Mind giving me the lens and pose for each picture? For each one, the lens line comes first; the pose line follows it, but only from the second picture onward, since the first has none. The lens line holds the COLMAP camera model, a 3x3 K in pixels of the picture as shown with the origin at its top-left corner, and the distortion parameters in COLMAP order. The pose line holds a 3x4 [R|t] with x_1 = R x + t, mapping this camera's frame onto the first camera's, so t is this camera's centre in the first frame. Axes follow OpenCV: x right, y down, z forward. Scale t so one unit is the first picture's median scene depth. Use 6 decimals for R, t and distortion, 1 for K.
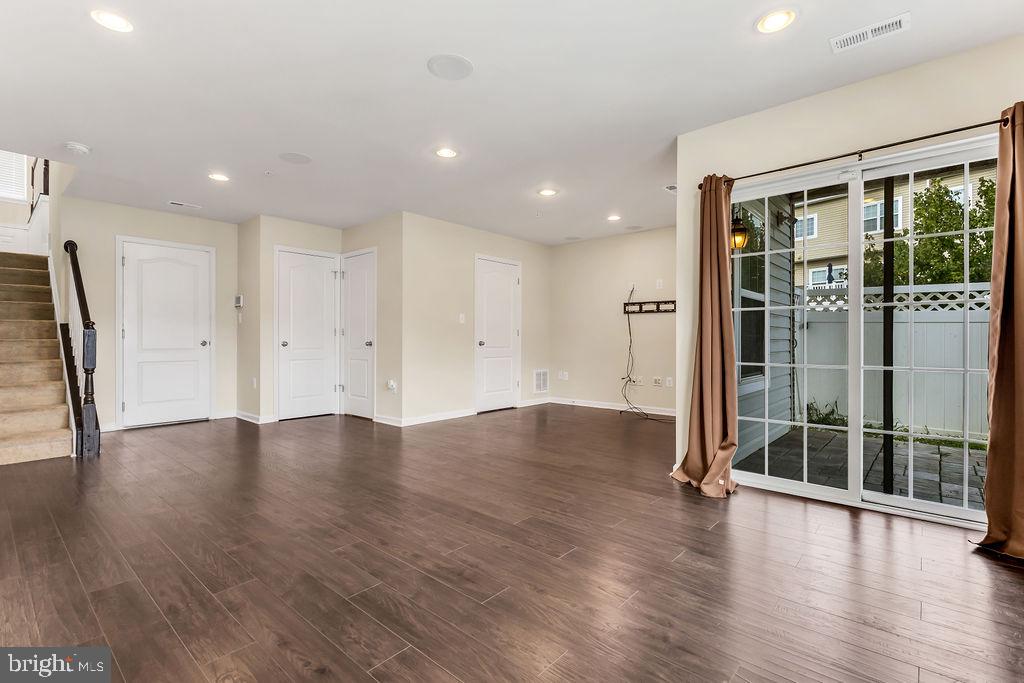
lens RADIAL K [[467.8, 0, 512.2], [0, 467.8, 342.3], [0, 0, 1]] dist [0.004886, -0.002664]
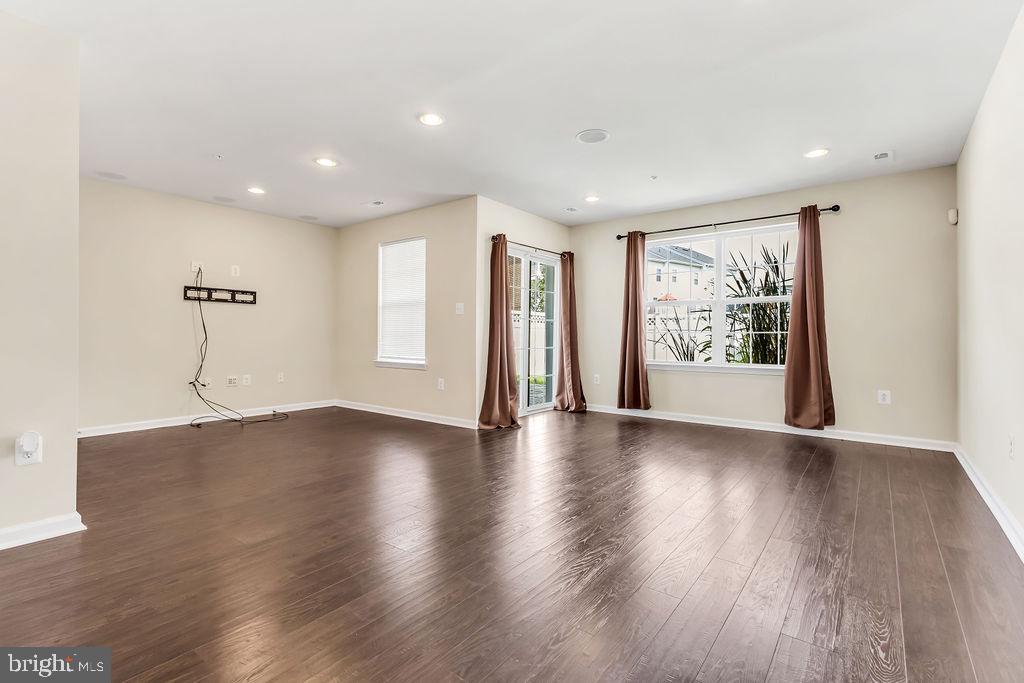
lens RADIAL K [[467.8, 0, 512.2], [0, 467.8, 336.3], [0, 0, 1]] dist [0.004886, -0.002664]
pose [[-0.057373, -0.003102, 0.998348, -0.598114], [-0.000062, 0.999995, 0.003104, -0.002820], [-0.998353, 0.000116, -0.057373, 0.522880]]
